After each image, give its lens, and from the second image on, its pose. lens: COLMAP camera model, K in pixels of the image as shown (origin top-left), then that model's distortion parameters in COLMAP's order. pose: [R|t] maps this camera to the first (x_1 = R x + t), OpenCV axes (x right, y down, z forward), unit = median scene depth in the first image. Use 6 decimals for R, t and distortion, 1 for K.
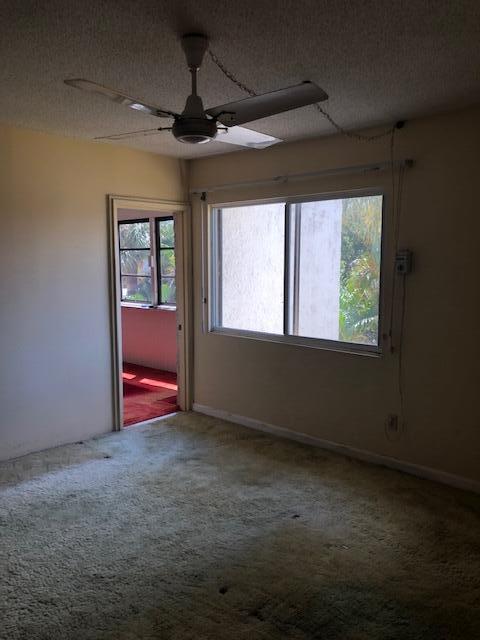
lens RADIAL K [[533.8, 0, 241.5], [0, 533.8, 319.2], [0, 0, 1]] dist [0.063836, -0.045950]
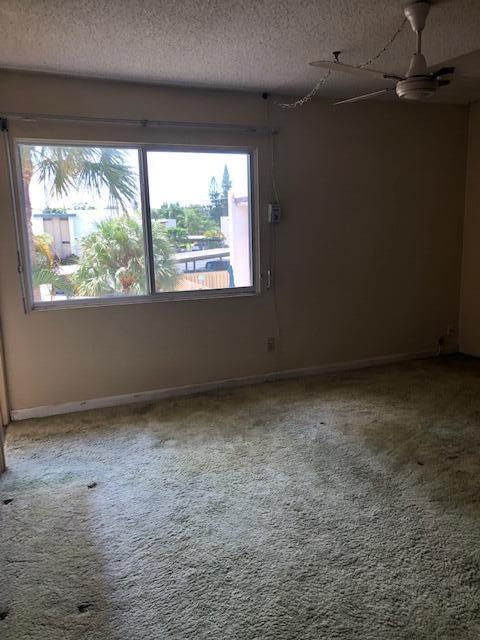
lens RADIAL K [[533.8, 0, 240.6], [0, 533.8, 326.9], [0, 0, 1]] dist [0.063836, -0.045950]
pose [[0.397495, -0.187481, 0.898247, -0.835677], [0.122317, 0.980995, 0.150624, -0.041927], [-0.909415, 0.049999, 0.412873, 0.542848]]
